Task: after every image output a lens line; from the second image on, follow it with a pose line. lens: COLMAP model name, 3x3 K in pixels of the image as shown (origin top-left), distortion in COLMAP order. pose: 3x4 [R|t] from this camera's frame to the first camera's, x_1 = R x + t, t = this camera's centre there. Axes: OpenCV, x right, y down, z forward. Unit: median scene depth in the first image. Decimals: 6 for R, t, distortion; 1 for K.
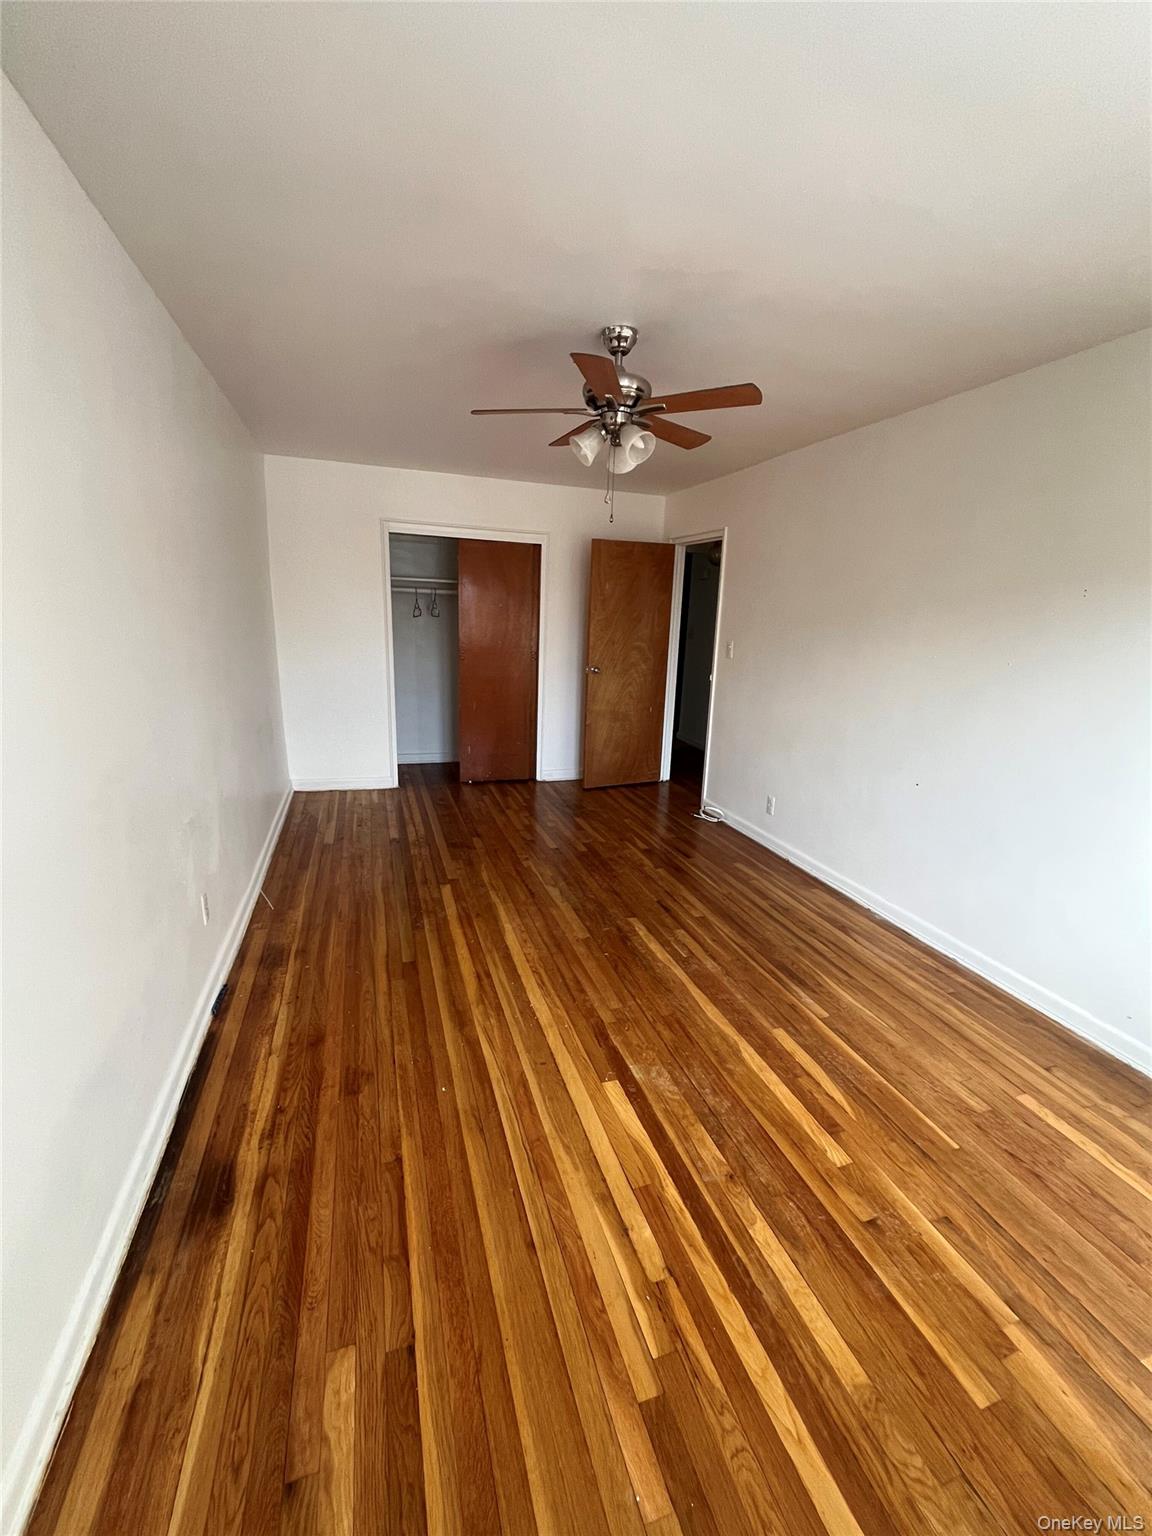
lens RADIAL K [[615.9, 0, 576.0], [0, 615.9, 768.0], [0, 0, 1]] dist [-0.005952, 0.000156]
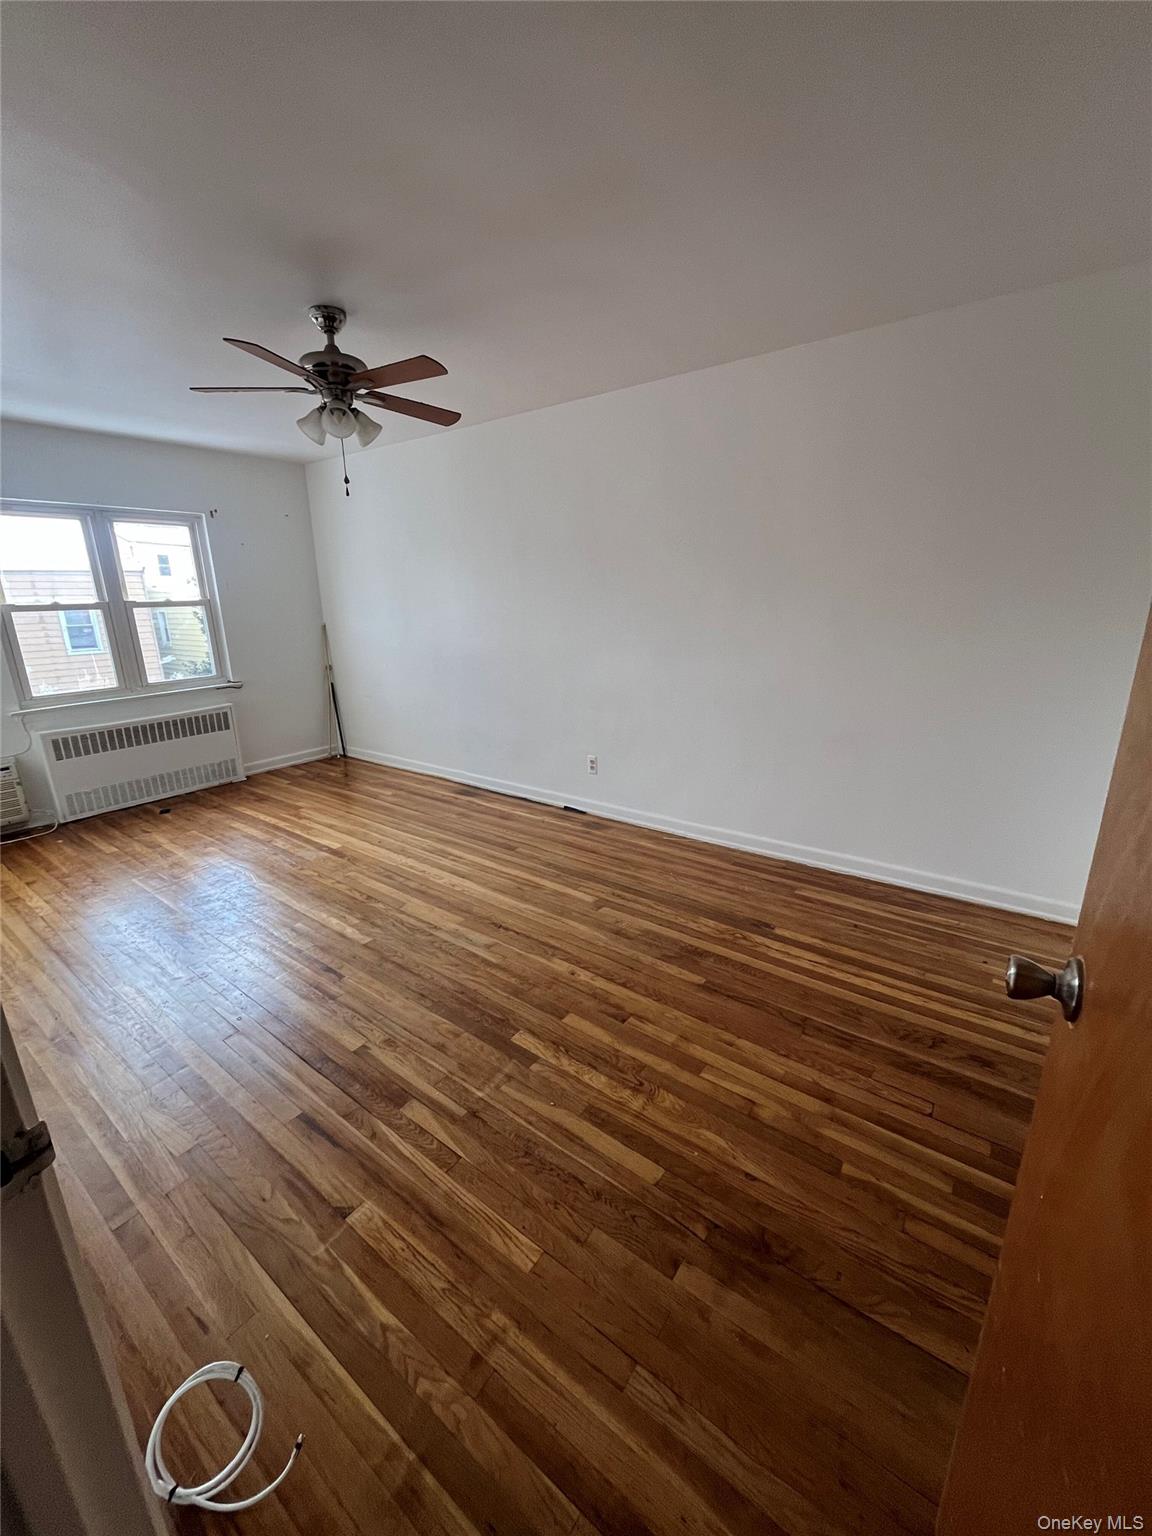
lens RADIAL K [[615.9, 0, 576.0], [0, 615.9, 768.0], [0, 0, 1]] dist [-0.005952, 0.000156]
pose [[-0.820798, 0.138976, -0.554054, 0.302693], [-0.150469, 0.883091, 0.444421, -0.407096], [0.551043, 0.448148, -0.703928, 1.706204]]
